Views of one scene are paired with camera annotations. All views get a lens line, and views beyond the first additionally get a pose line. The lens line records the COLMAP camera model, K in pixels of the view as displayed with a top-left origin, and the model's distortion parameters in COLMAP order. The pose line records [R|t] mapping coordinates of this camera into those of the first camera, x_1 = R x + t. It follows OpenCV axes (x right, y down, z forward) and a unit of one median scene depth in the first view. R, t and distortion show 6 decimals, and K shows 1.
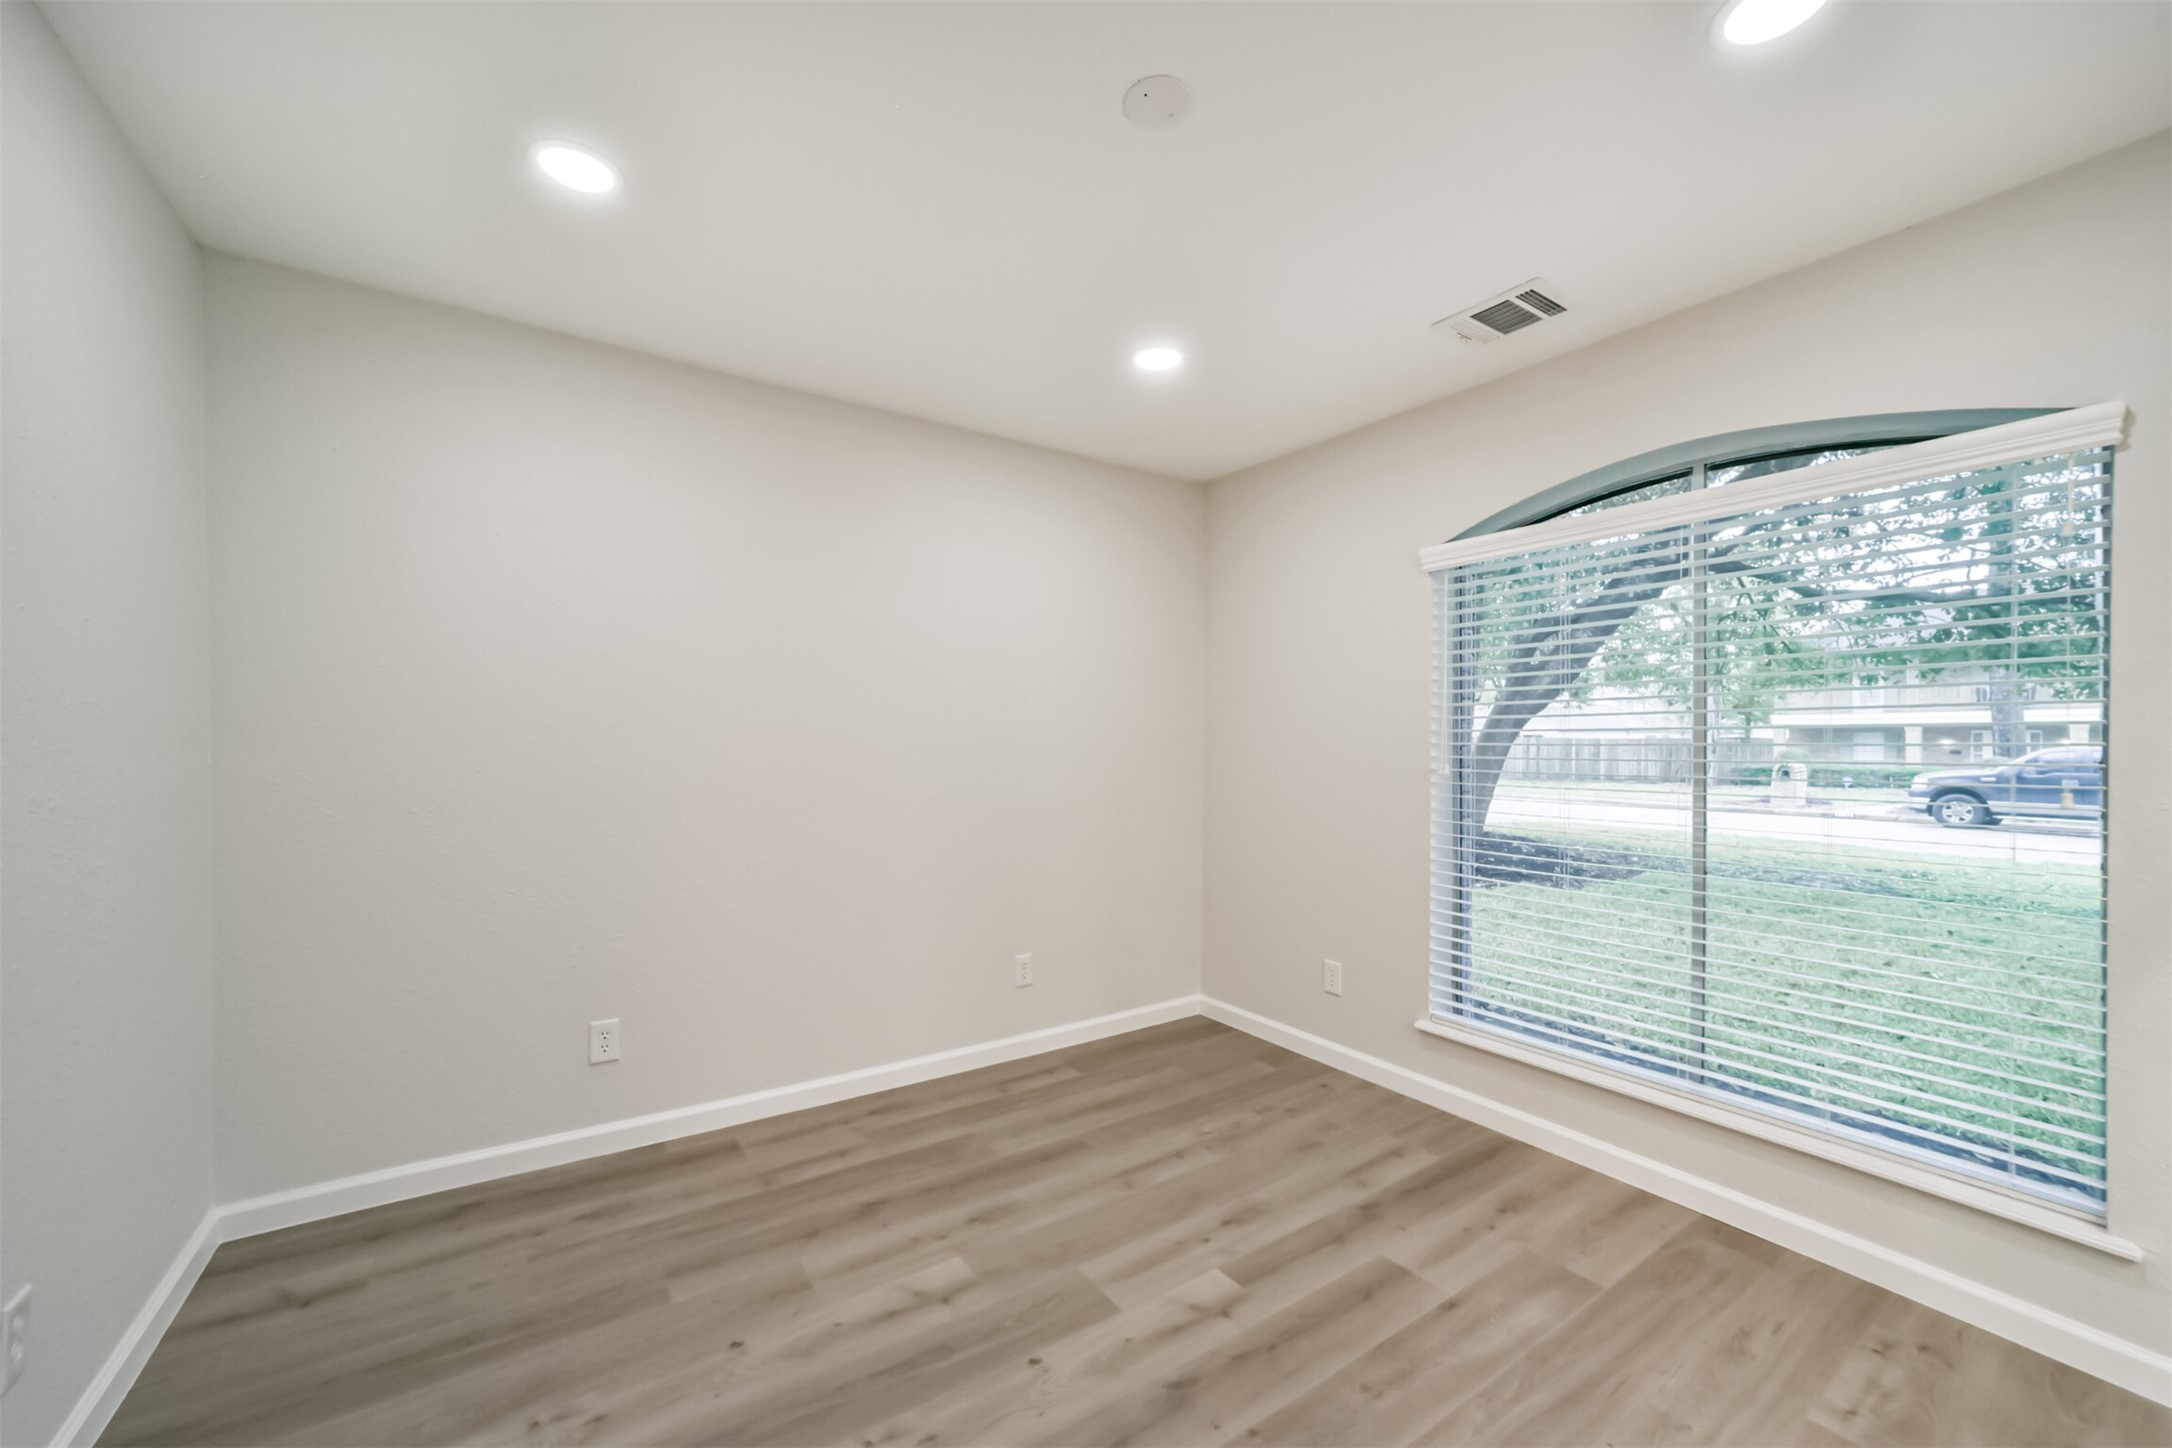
lens RADIAL K [[837.7, 0, 1081.8], [0, 837.7, 743.3], [0, 0, 1]] dist [-0.018604, 0.009249]
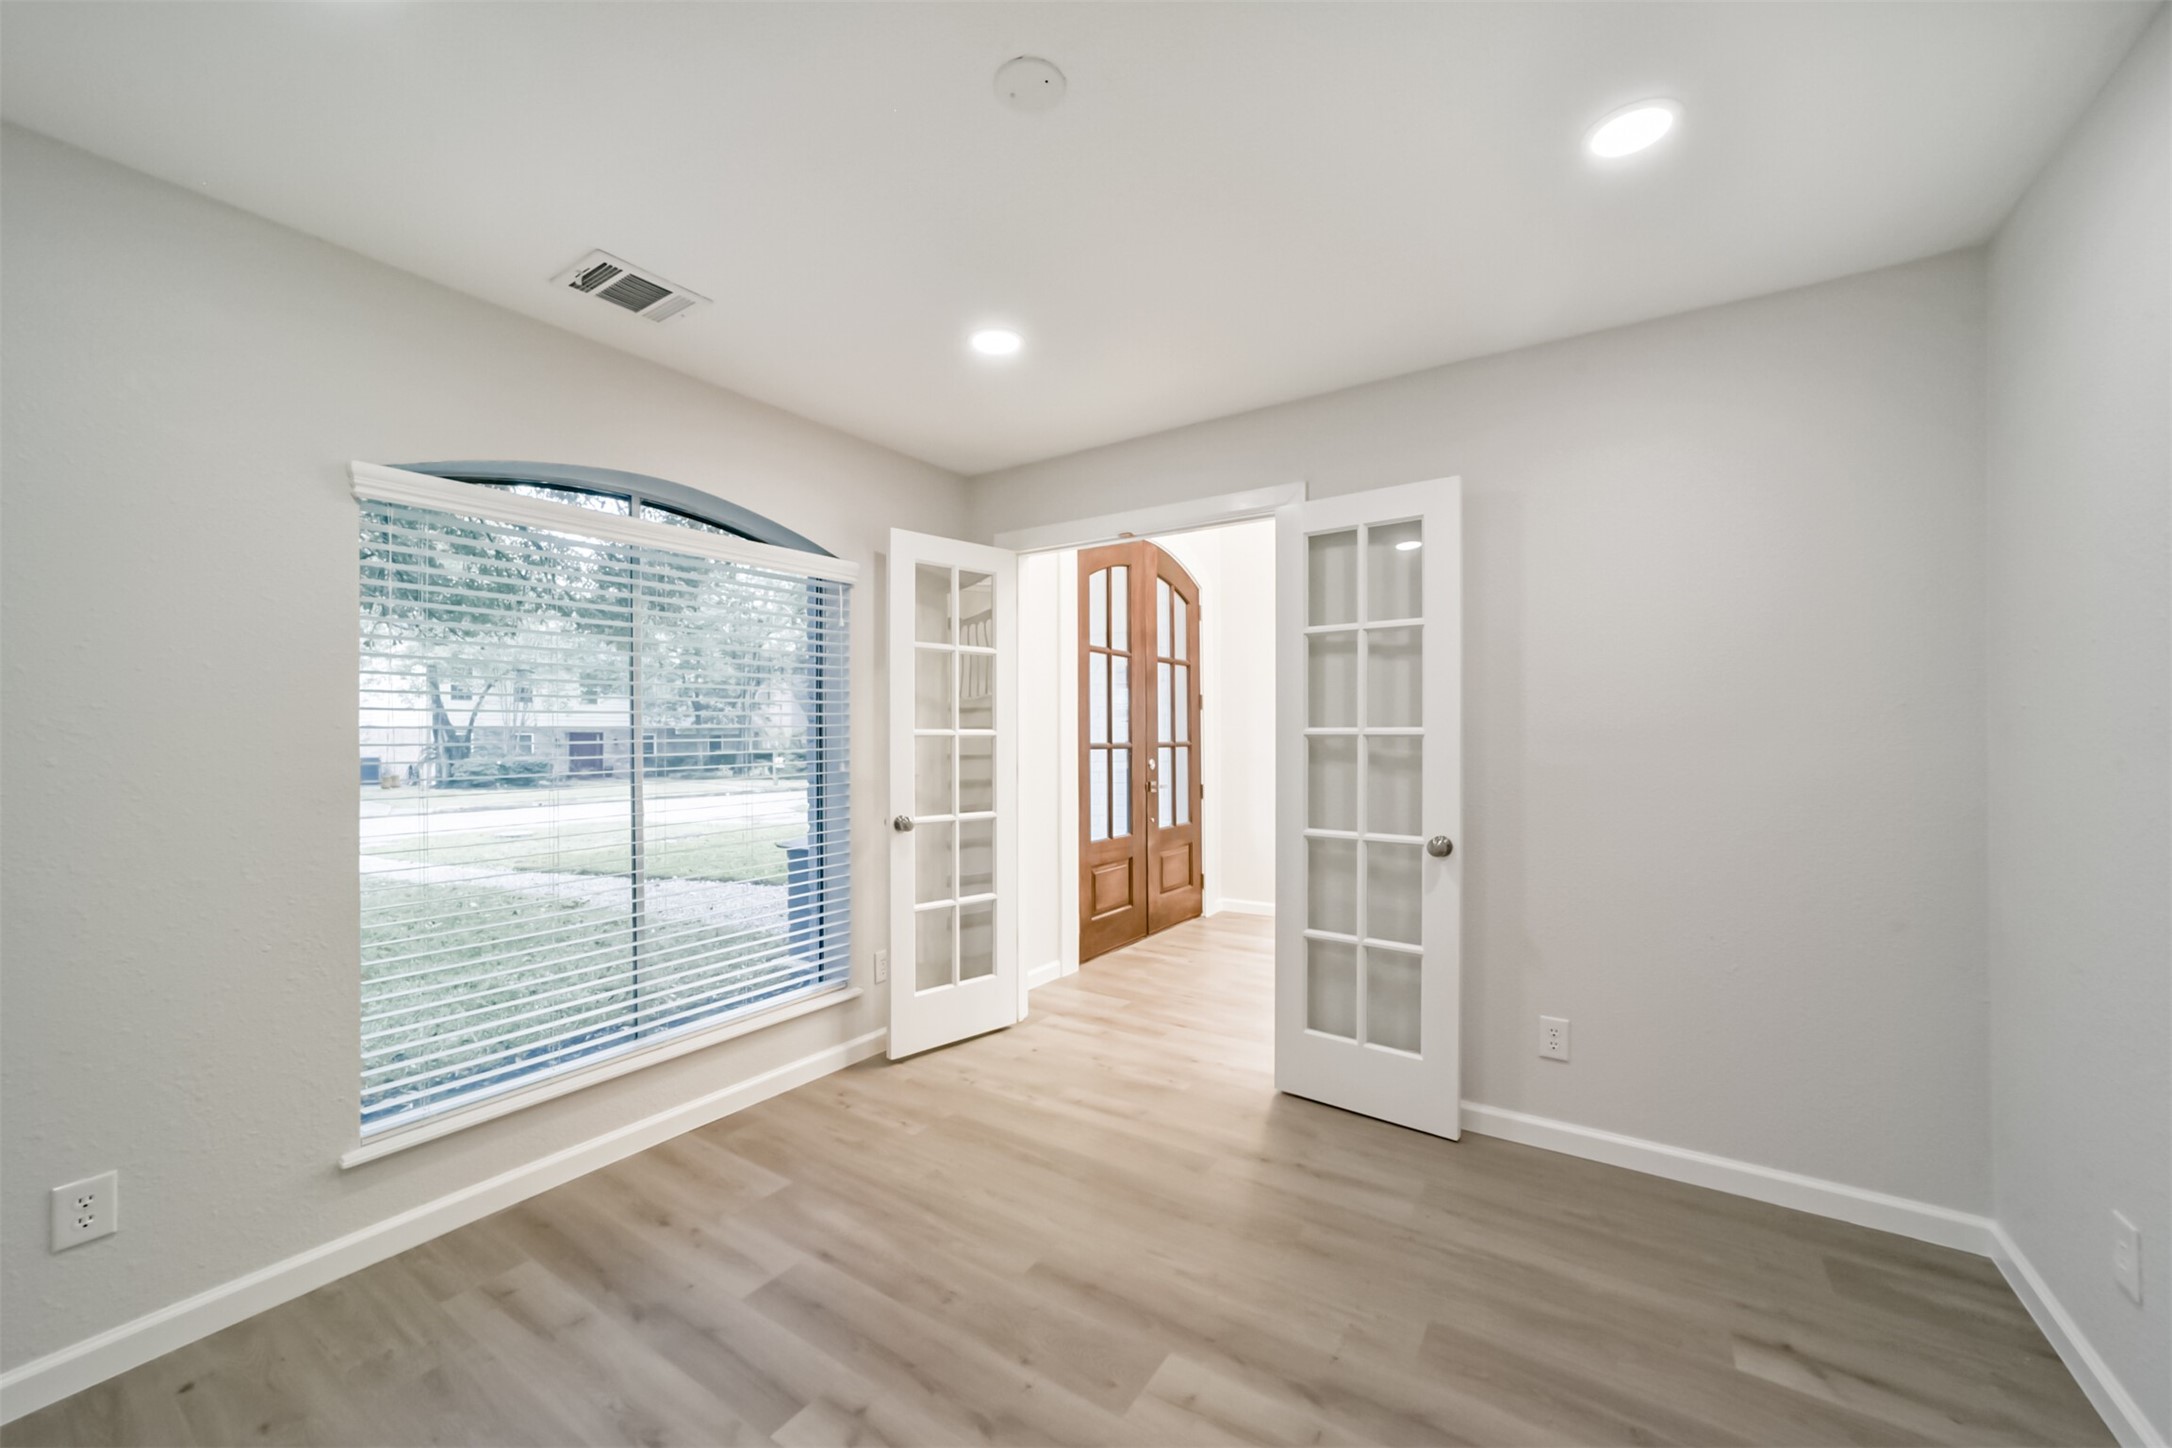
lens RADIAL K [[837.7, 0, 1081.8], [0, 837.7, 743.3], [0, 0, 1]] dist [-0.018604, 0.009249]
pose [[-0.378313, -0.007030, 0.925651, -0.581161], [0.011613, 0.999856, 0.012339, -0.003948], [-0.925605, 0.015418, -0.378177, 0.922638]]
